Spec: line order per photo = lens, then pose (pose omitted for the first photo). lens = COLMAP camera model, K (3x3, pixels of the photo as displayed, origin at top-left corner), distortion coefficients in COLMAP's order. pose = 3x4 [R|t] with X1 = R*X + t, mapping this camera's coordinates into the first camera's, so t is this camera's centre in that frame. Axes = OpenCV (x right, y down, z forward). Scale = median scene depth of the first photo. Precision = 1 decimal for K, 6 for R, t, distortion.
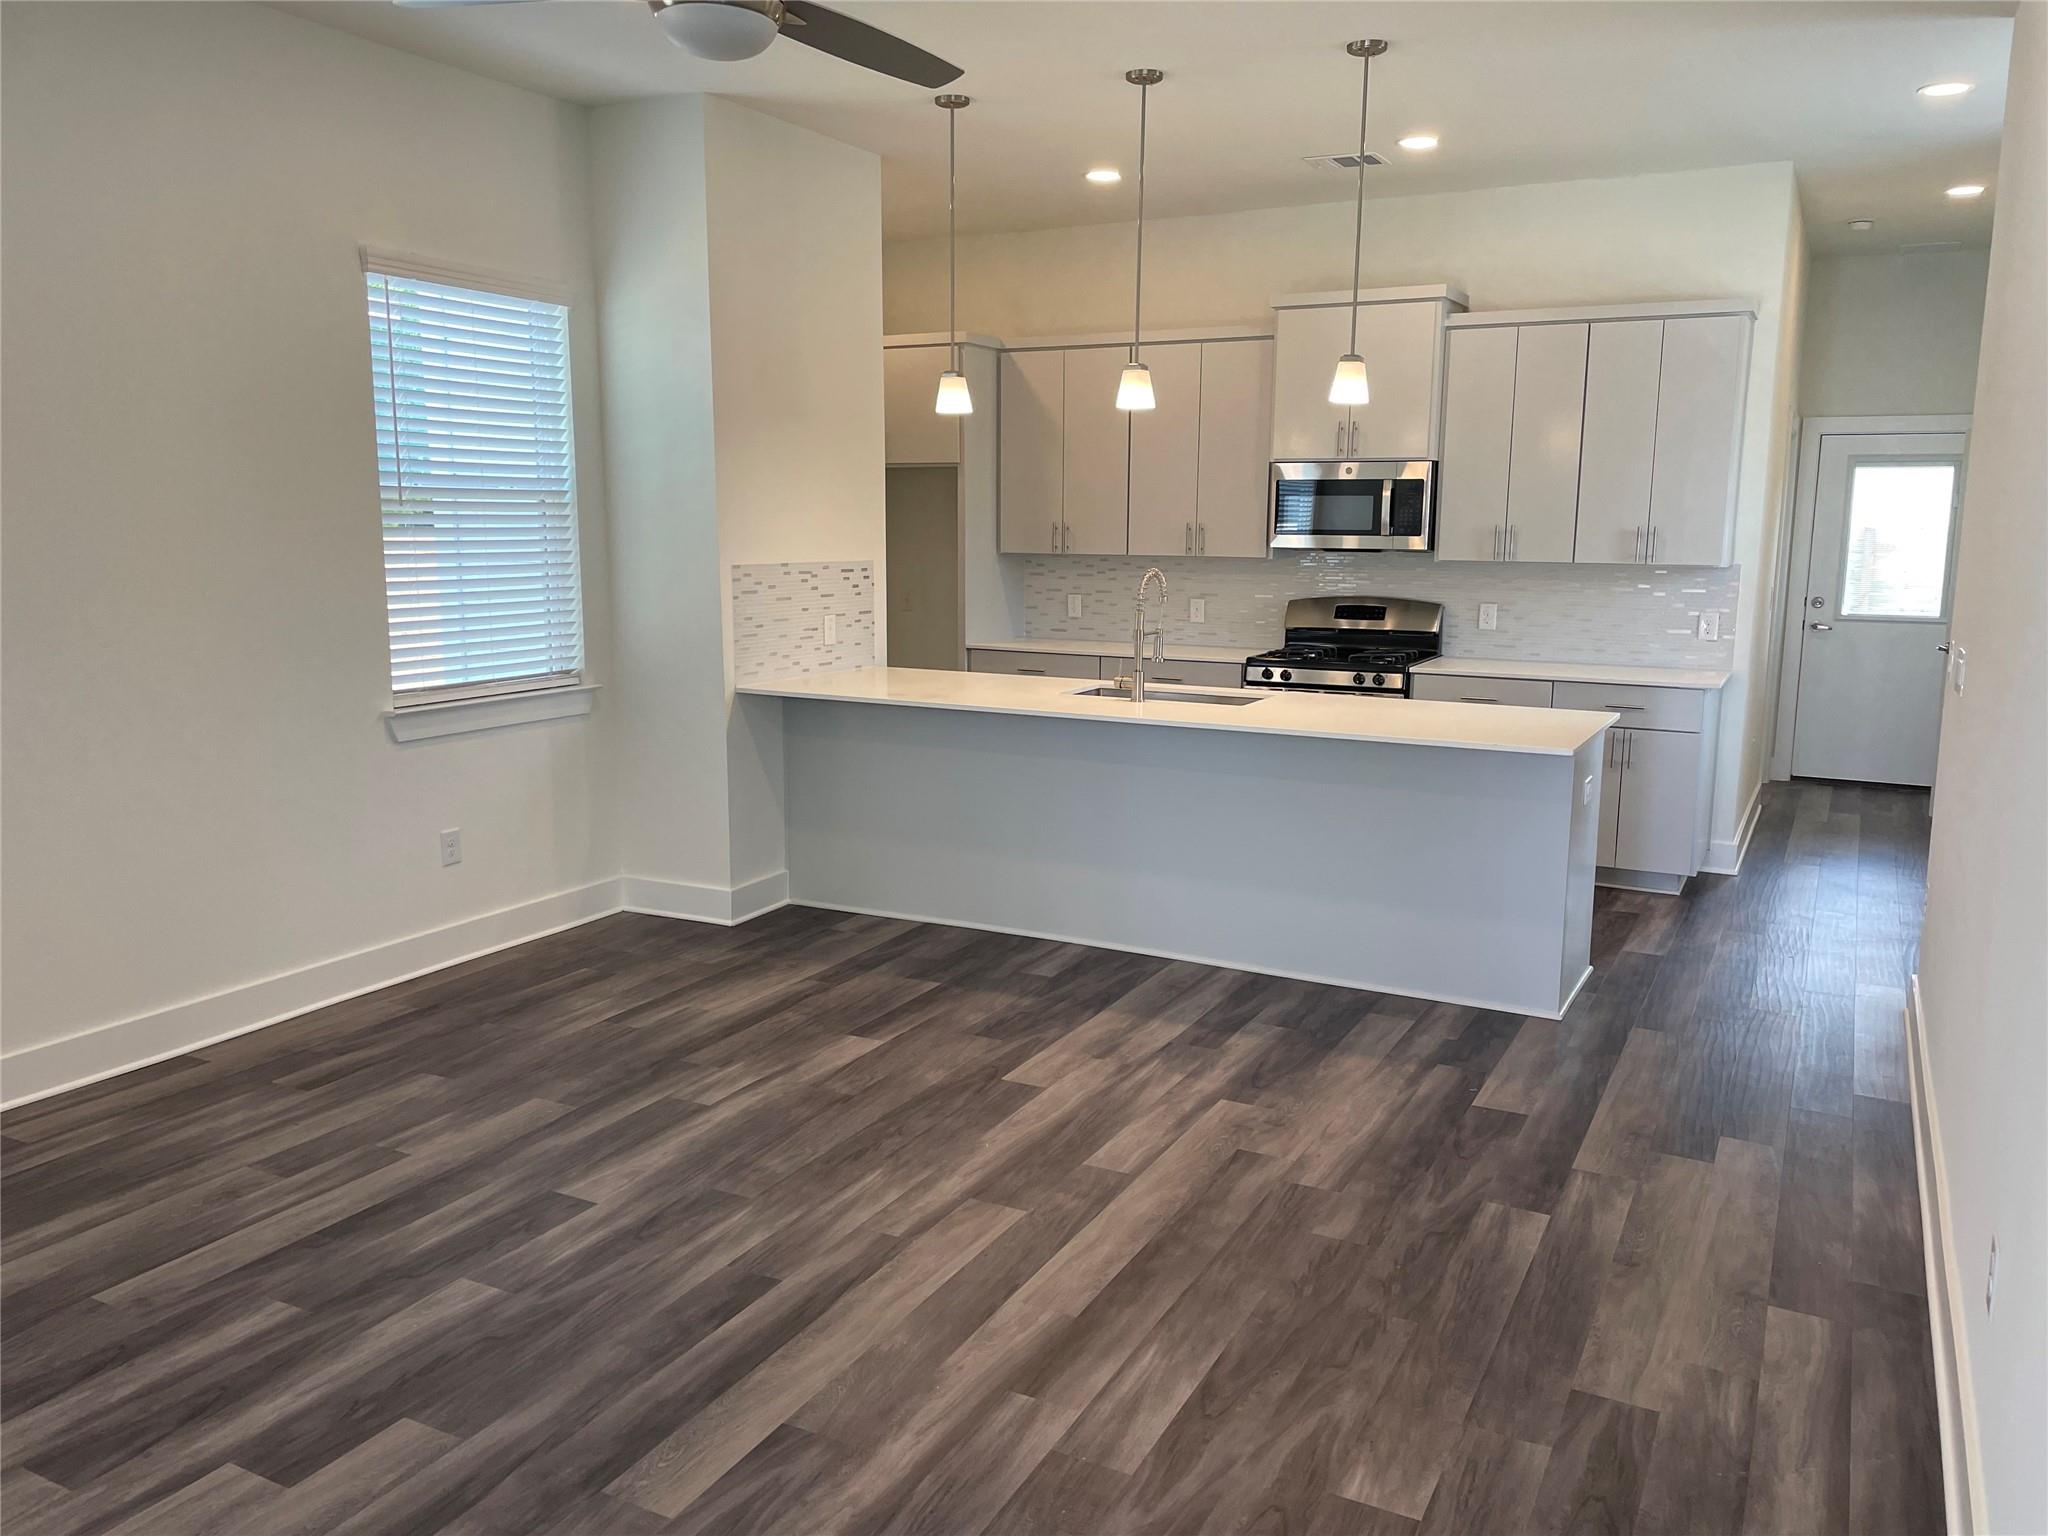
lens RADIAL K [[1575.4, 0, 1024.6], [0, 1575.4, 780.3], [0, 0, 1]] dist [0.094109, -0.144627]
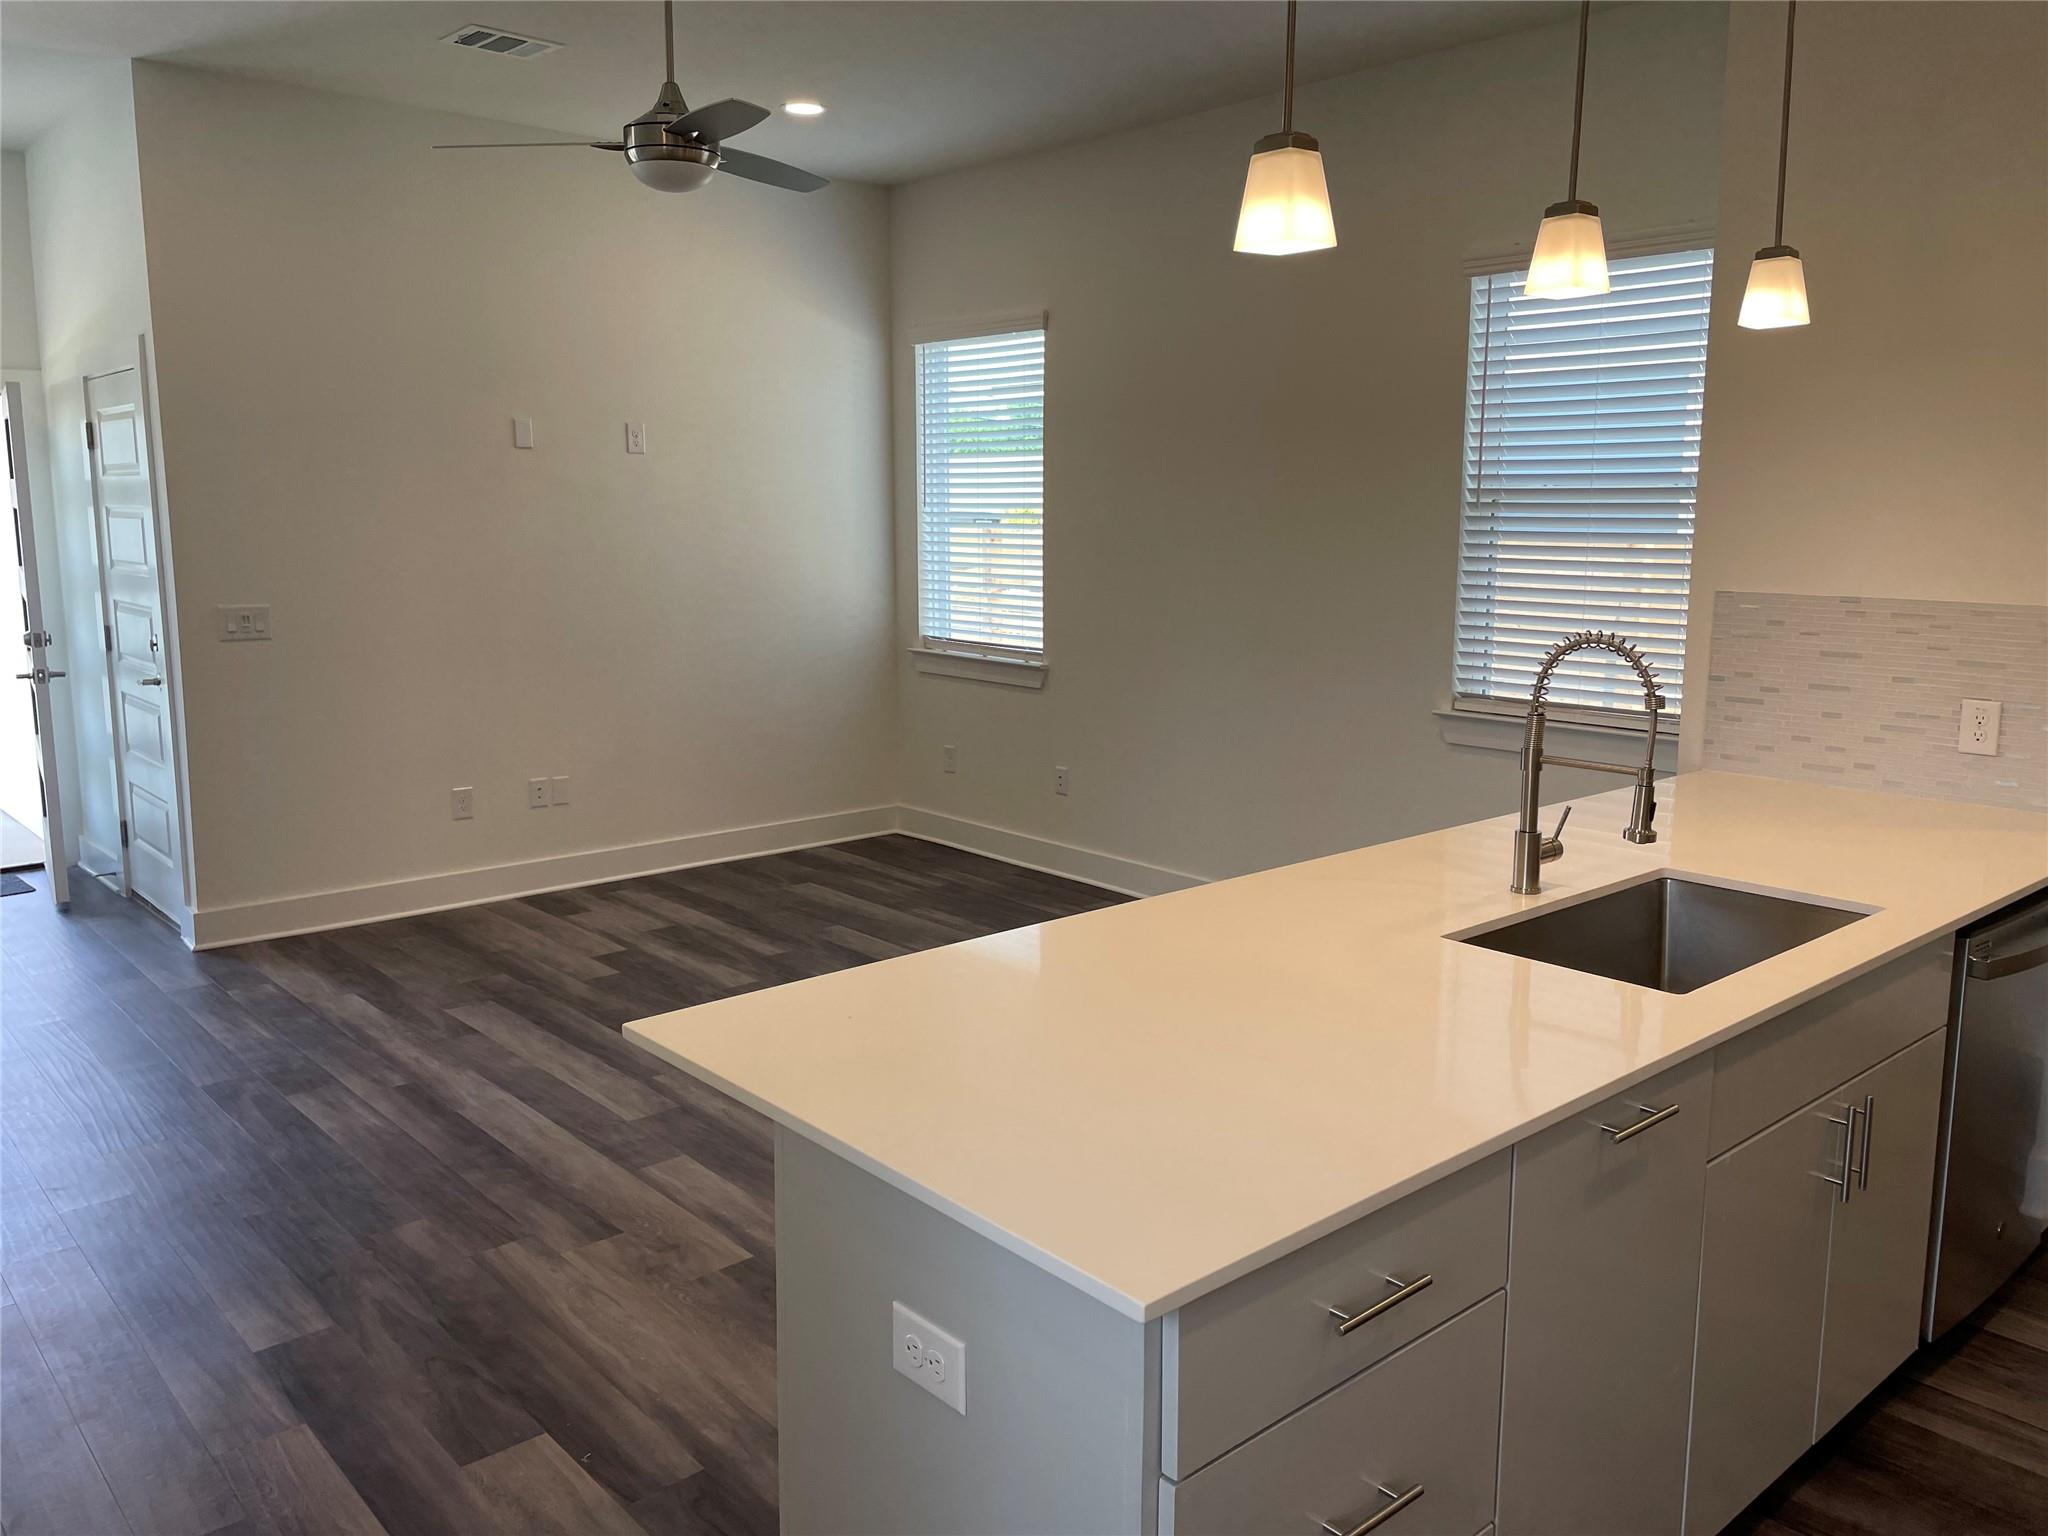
lens RADIAL K [[1541.2, 0, 1017.0], [0, 1541.2, 744.6], [0, 0, 1]] dist [0.087984, -0.122982]
pose [[-0.361342, 0.137047, -0.922307, 0.676136], [-0.161652, 0.964954, 0.206716, -0.200236], [0.918314, 0.223788, -0.326524, 1.180352]]
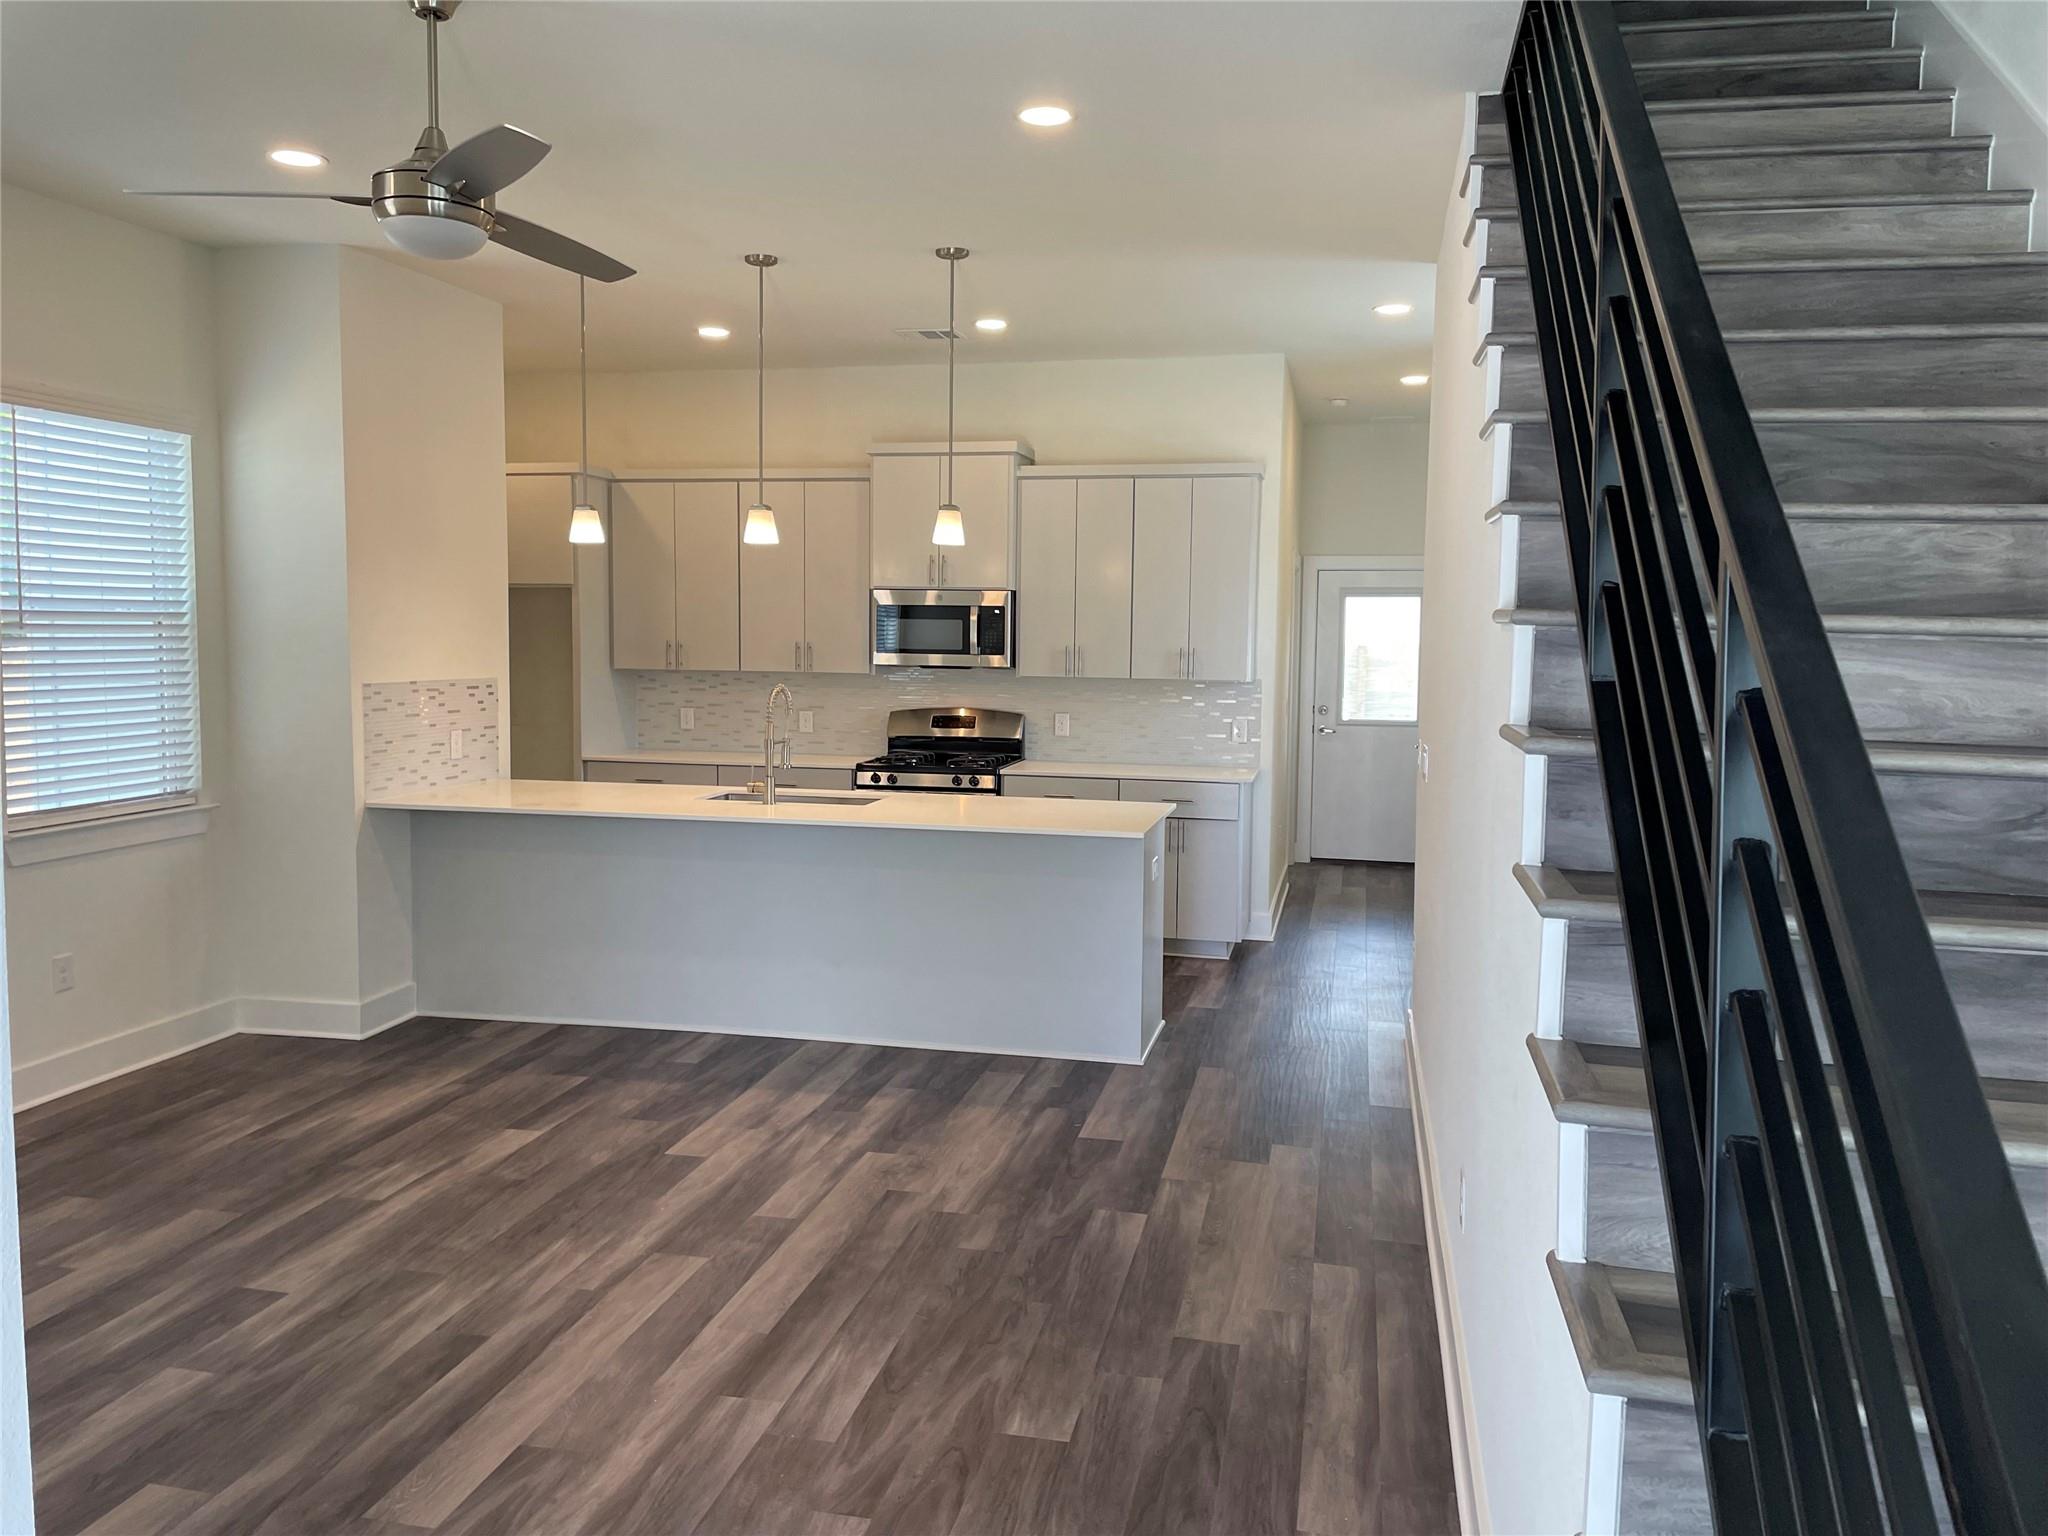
lens RADIAL K [[1580.1, 0, 1017.1], [0, 1580.1, 761.4], [0, 0, 1]] dist [0.090745, -0.146399]
pose [[0.964939, -0.019561, 0.261744, -0.057907], [0.040901, 0.996243, -0.076330, 0.013381], [-0.259268, 0.084359, 0.962114, -0.128096]]
